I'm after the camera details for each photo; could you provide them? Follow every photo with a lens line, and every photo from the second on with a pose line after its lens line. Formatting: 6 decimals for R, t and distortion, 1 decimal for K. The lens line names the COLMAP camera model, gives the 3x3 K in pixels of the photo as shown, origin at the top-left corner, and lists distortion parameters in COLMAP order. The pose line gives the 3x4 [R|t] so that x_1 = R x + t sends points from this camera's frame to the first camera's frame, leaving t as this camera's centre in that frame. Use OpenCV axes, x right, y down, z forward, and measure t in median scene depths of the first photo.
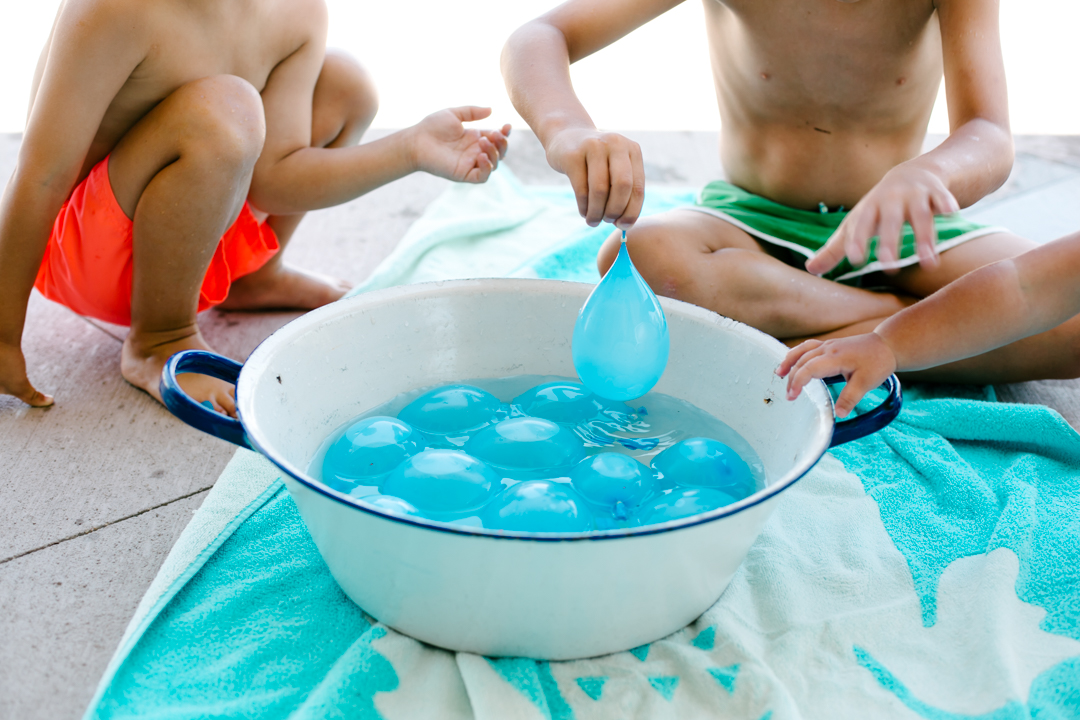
lens RADIAL K [[1602.1, 0, 535.0], [0, 1602.1, 360.6], [0, 0, 1]] dist [-0.117209, 0.000000]
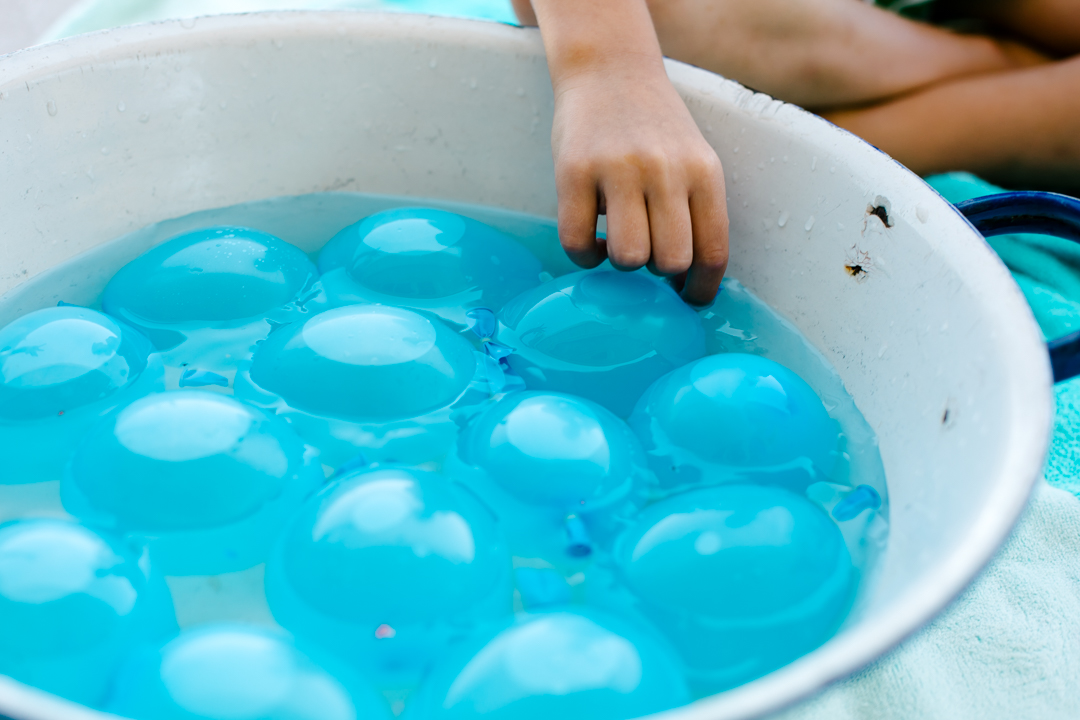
lens RADIAL K [[1602.1, 0, 543.3], [0, 1602.1, 357.3], [0, 0, 1]] dist [-0.117209, 0.000000]
pose [[0.993977, -0.022273, 0.107298, -0.003988], [0.002597, 0.983640, 0.180125, -0.037407], [-0.109554, -0.178761, 0.977774, 0.526965]]
